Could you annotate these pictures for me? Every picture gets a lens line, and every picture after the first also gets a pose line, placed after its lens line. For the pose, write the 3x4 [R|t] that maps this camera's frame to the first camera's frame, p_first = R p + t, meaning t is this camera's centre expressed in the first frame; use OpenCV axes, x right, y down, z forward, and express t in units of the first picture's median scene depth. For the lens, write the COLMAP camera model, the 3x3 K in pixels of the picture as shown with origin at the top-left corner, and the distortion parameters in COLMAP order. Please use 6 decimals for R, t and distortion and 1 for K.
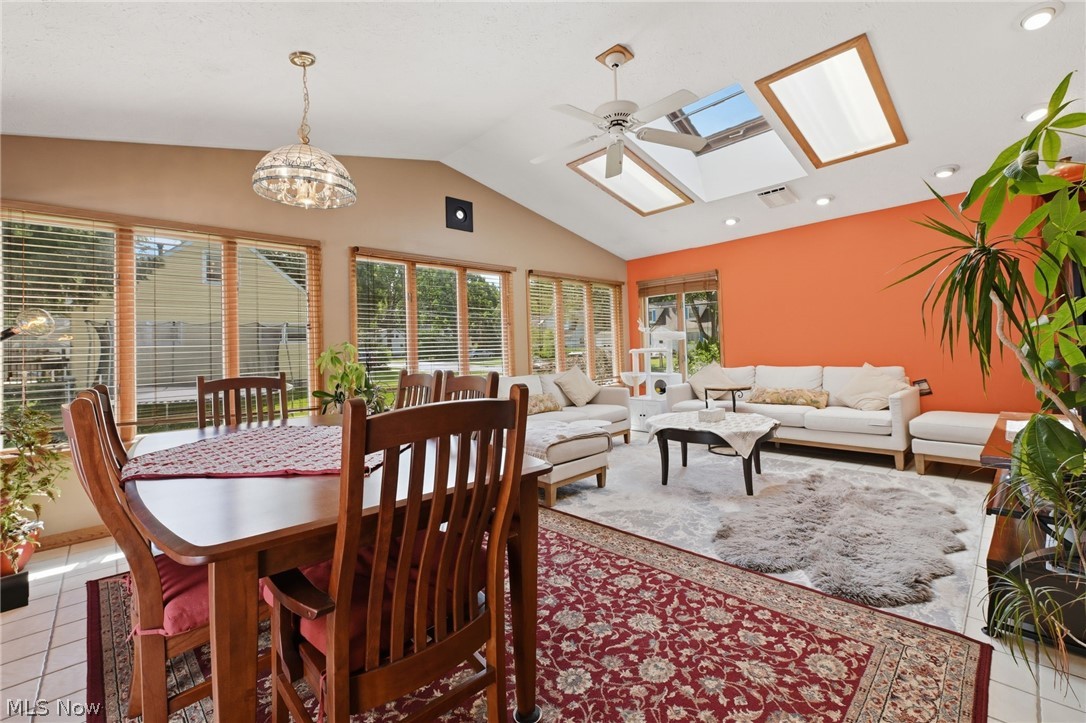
lens RADIAL K [[430.9, 0, 552.0], [0, 430.9, 350.2], [0, 0, 1]] dist [-0.000262, -0.000189]
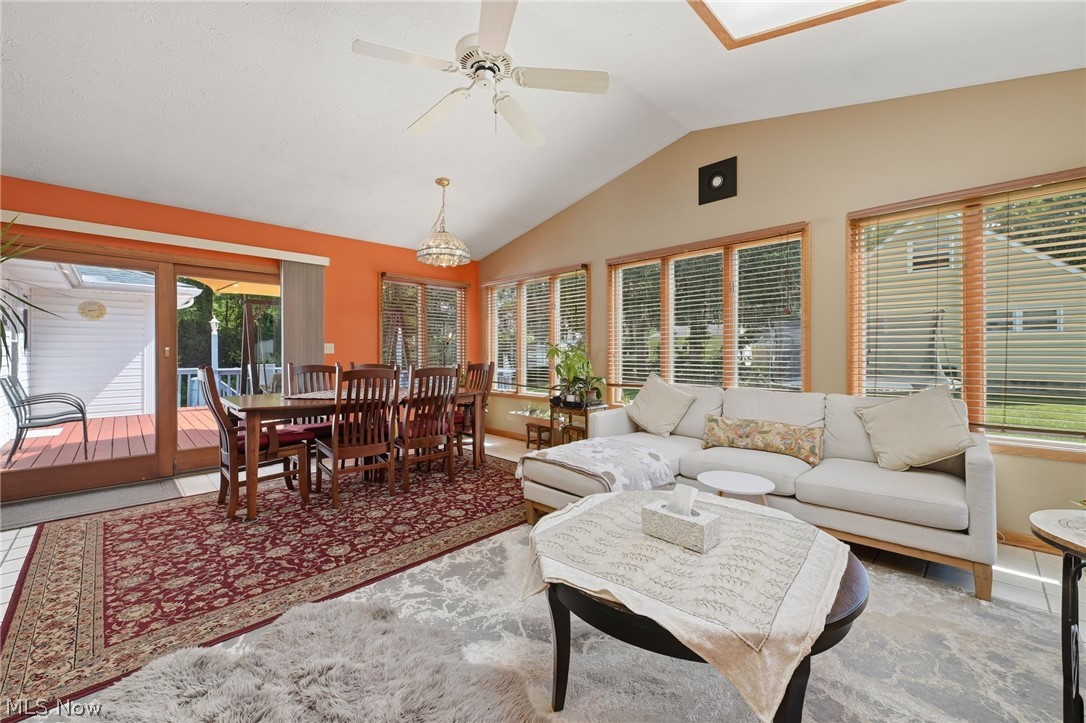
lens RADIAL K [[430.9, 0, 552.0], [0, 430.9, 350.2], [0, 0, 1]] dist [-0.000262, -0.000189]
pose [[0.049693, 0.025701, -0.998434, 1.613543], [-0.000002, 0.999669, 0.025733, -0.048890], [0.998765, -0.001276, 0.049677, 1.796558]]
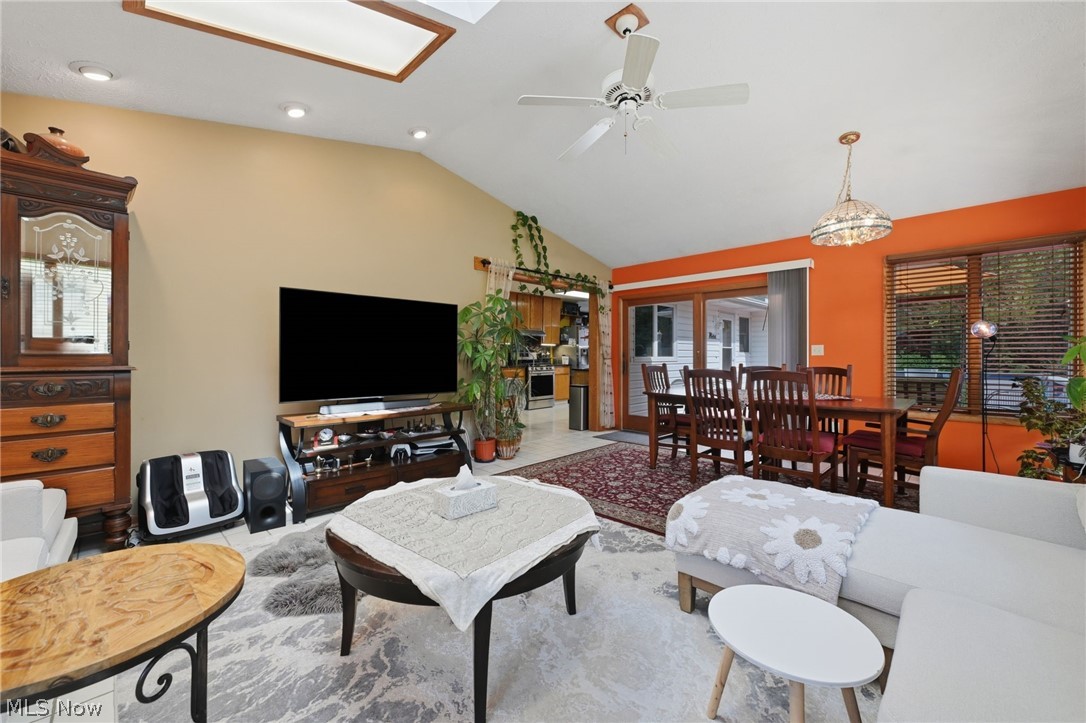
lens RADIAL K [[444.4, 0, 545.1], [0, 444.4, 350.8], [0, 0, 1]] dist [0.000489, 0.000005]
pose [[-0.998583, 0.036647, -0.038589, 0.622454], [0.036880, 0.999305, -0.005361, -0.029627], [0.038366, -0.006776, -0.999241, 3.183529]]
